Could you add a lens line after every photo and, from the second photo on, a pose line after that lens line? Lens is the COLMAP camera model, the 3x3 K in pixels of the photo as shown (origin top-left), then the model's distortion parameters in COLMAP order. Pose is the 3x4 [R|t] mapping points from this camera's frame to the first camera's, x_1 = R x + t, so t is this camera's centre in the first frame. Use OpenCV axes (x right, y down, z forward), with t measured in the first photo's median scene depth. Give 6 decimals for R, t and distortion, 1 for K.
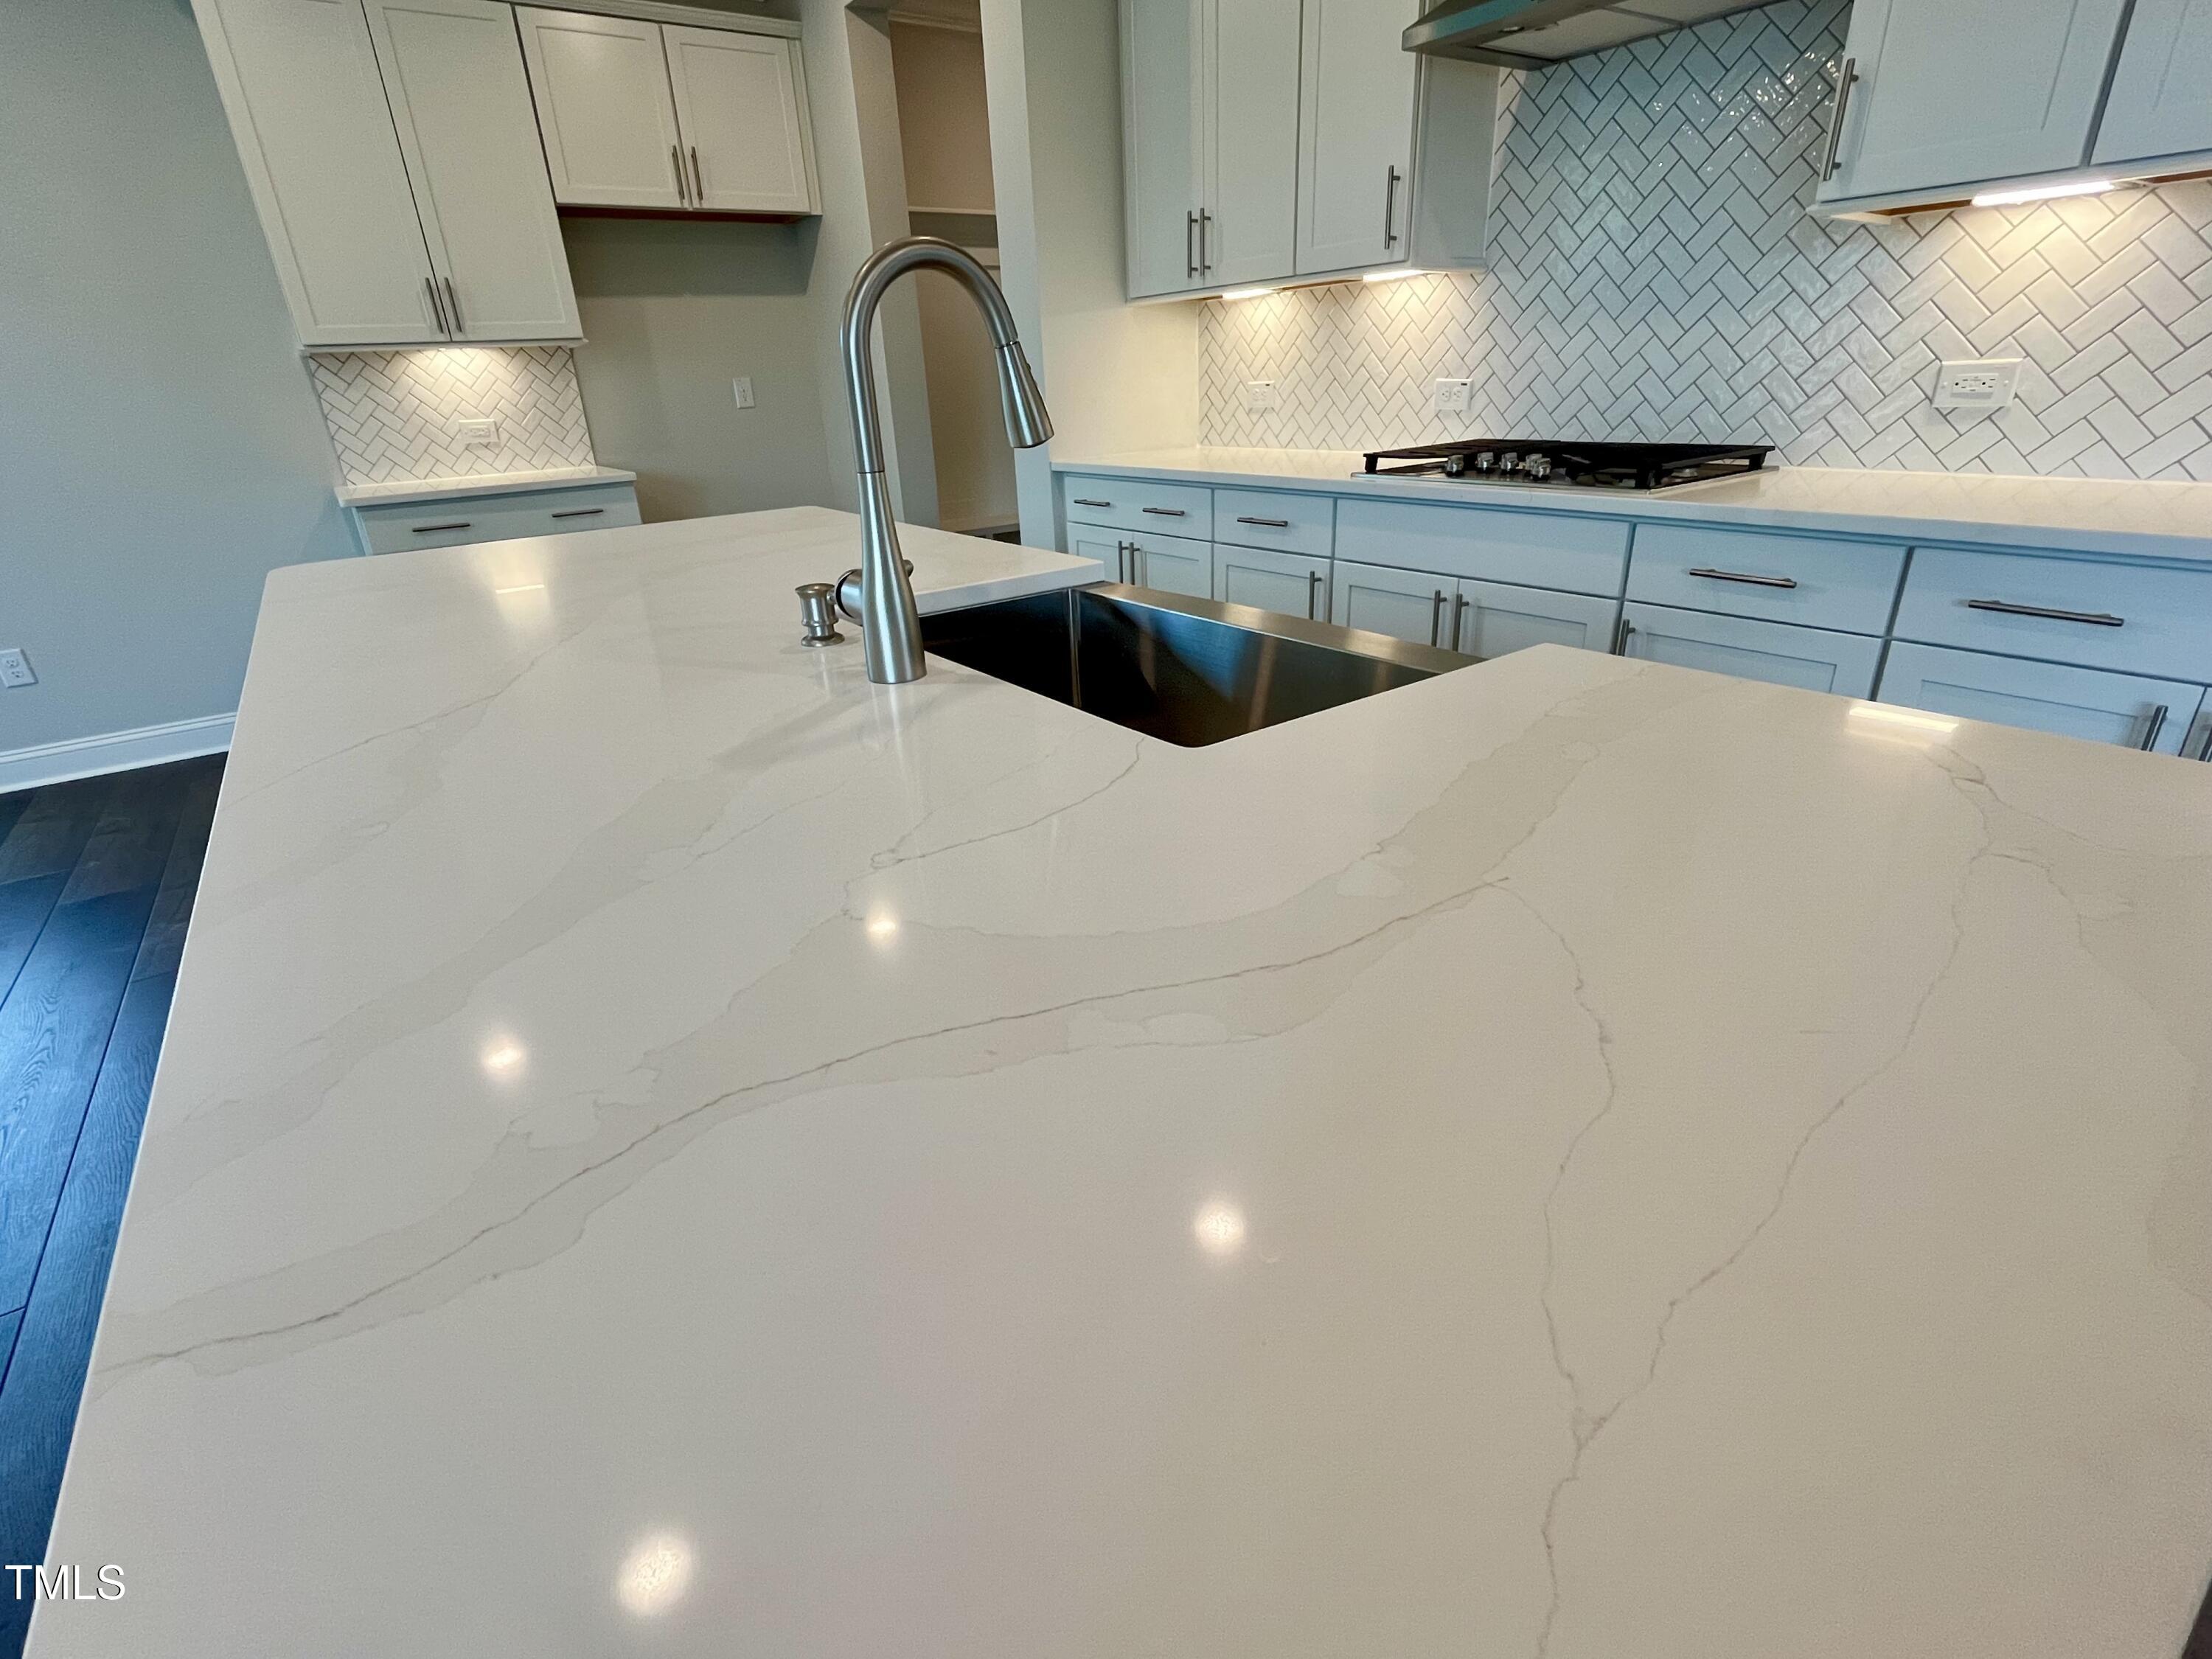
lens RADIAL K [[1038.4, 0, 1100.9], [0, 1038.4, 824.3], [0, 0, 1]] dist [-0.002569, -0.000446]
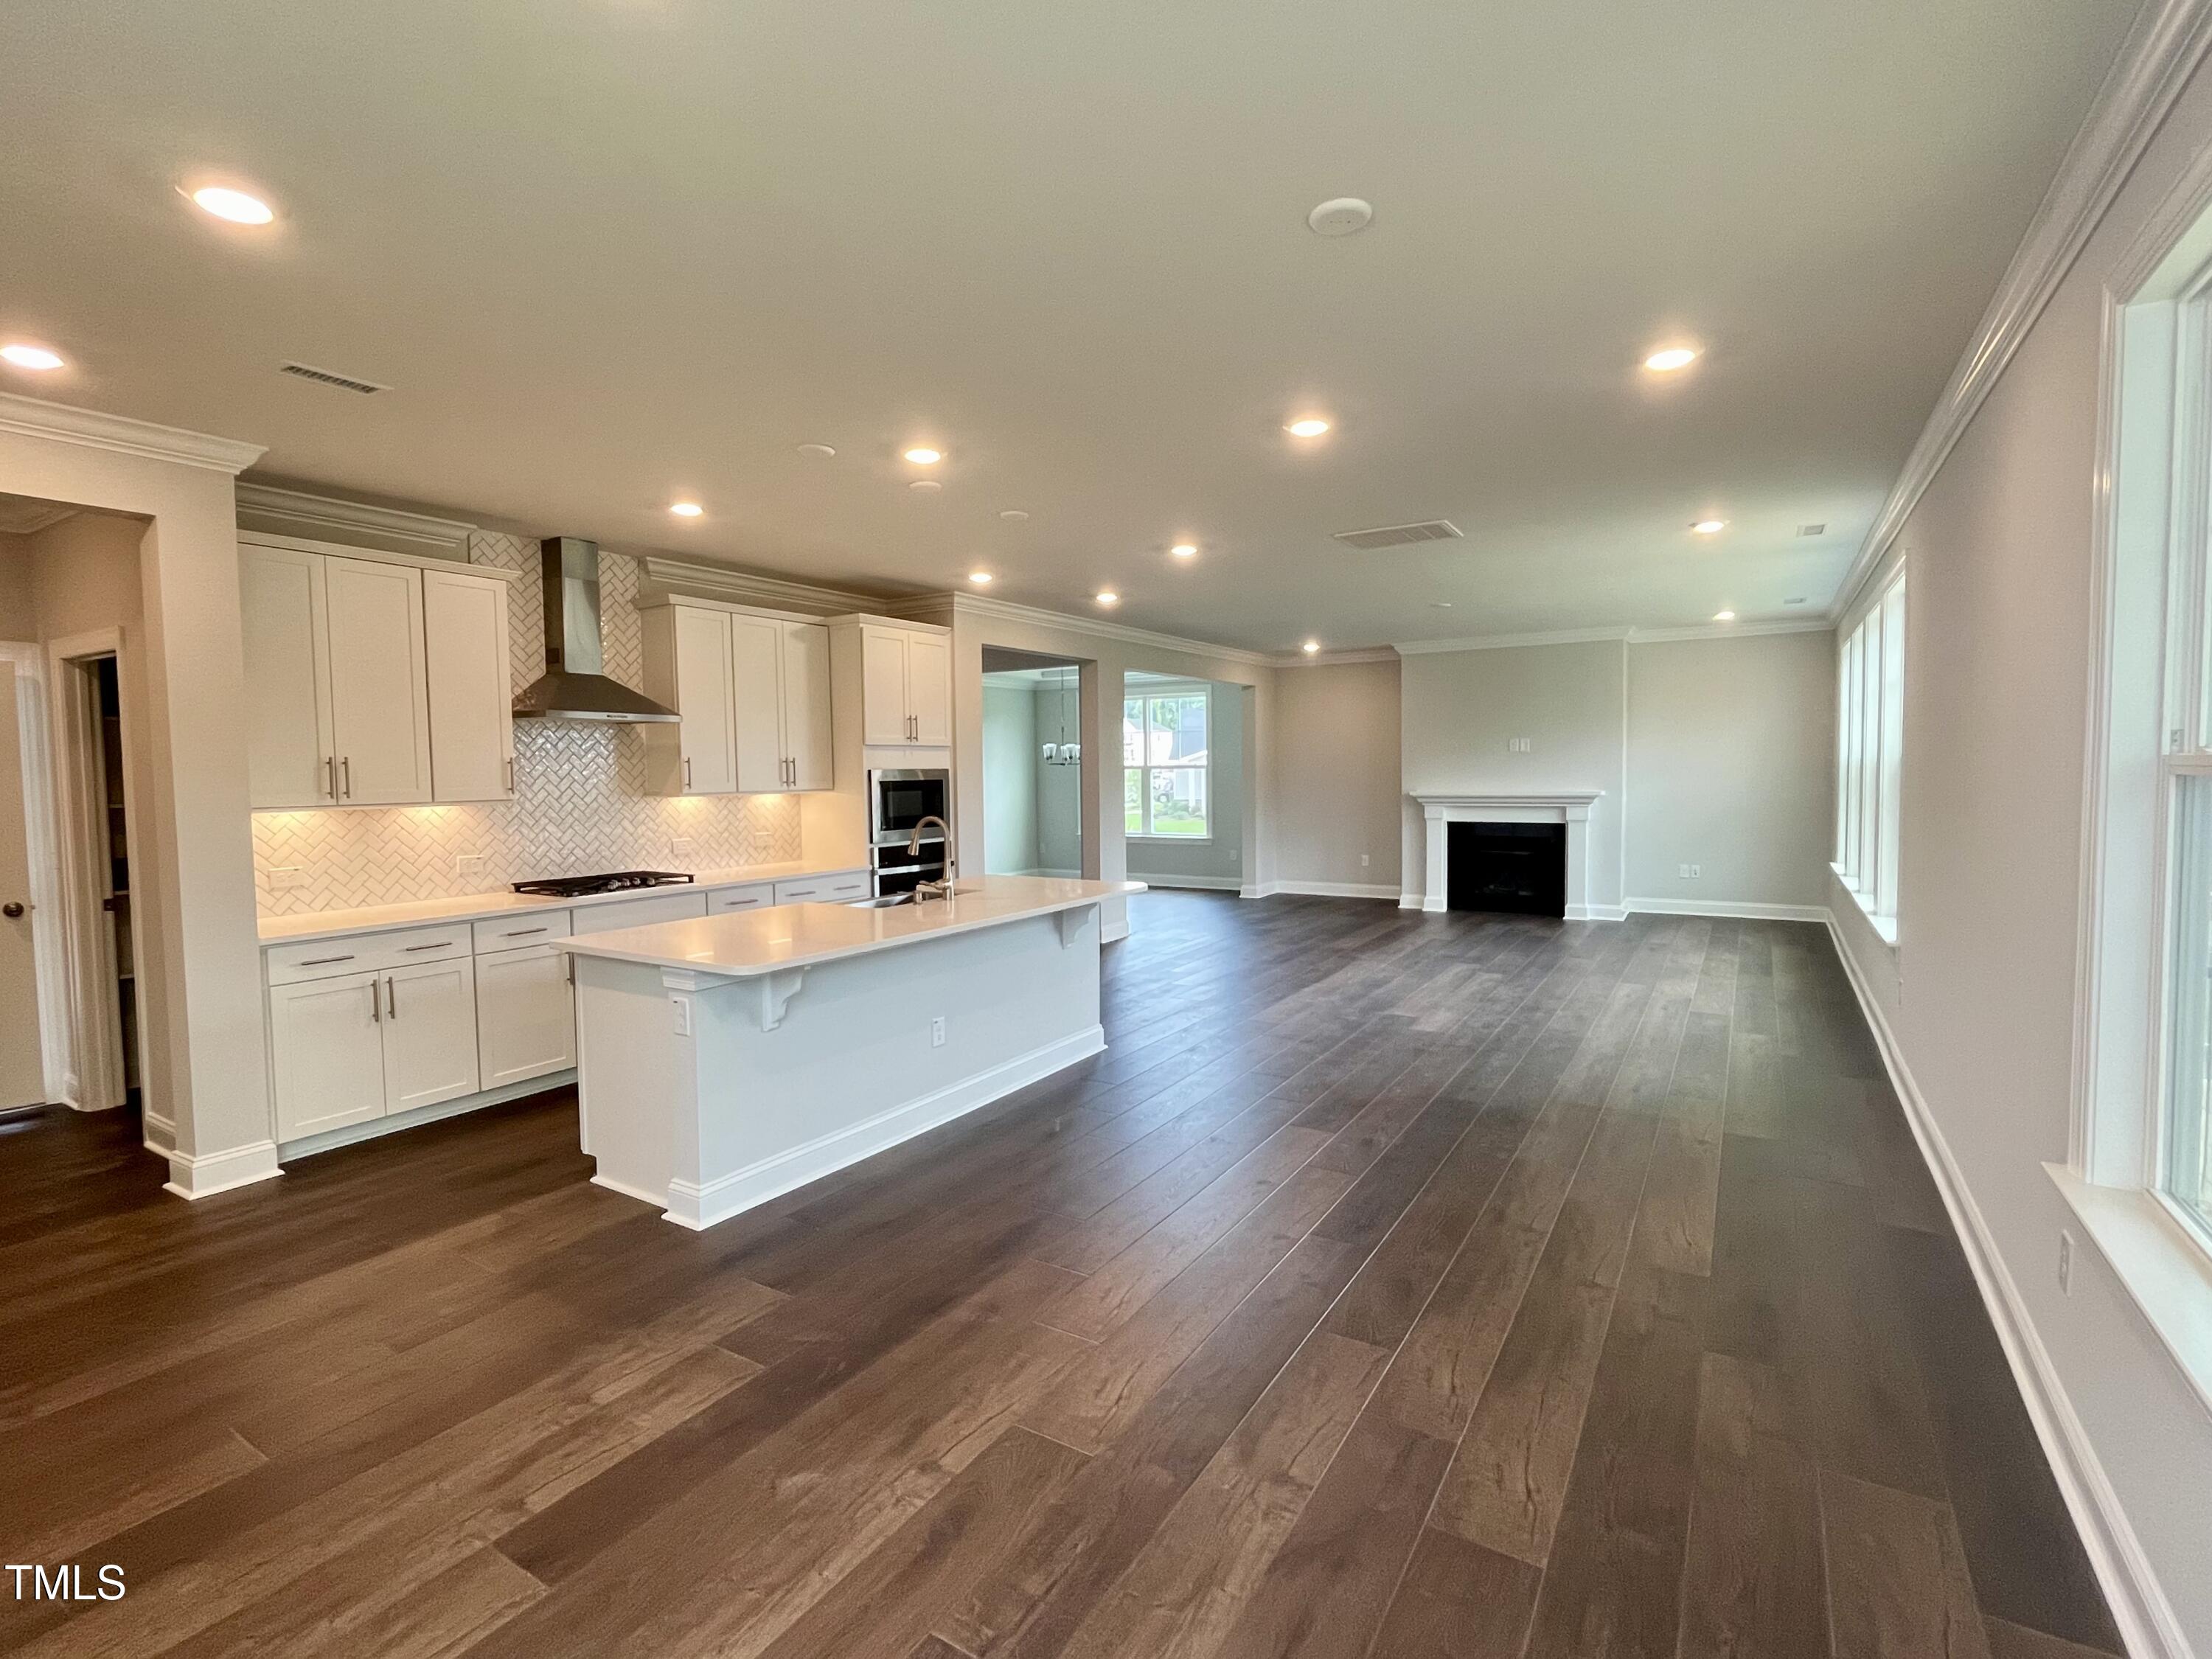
lens RADIAL K [[1038.4, 0, 1100.9], [0, 1038.4, 824.3], [0, 0, 1]] dist [-0.002569, -0.000446]
pose [[-0.382473, 0.001103, 0.923966, -1.876984], [0.395690, 0.903855, 0.162715, -0.369318], [-0.834952, 0.427838, -0.346136, 0.748988]]
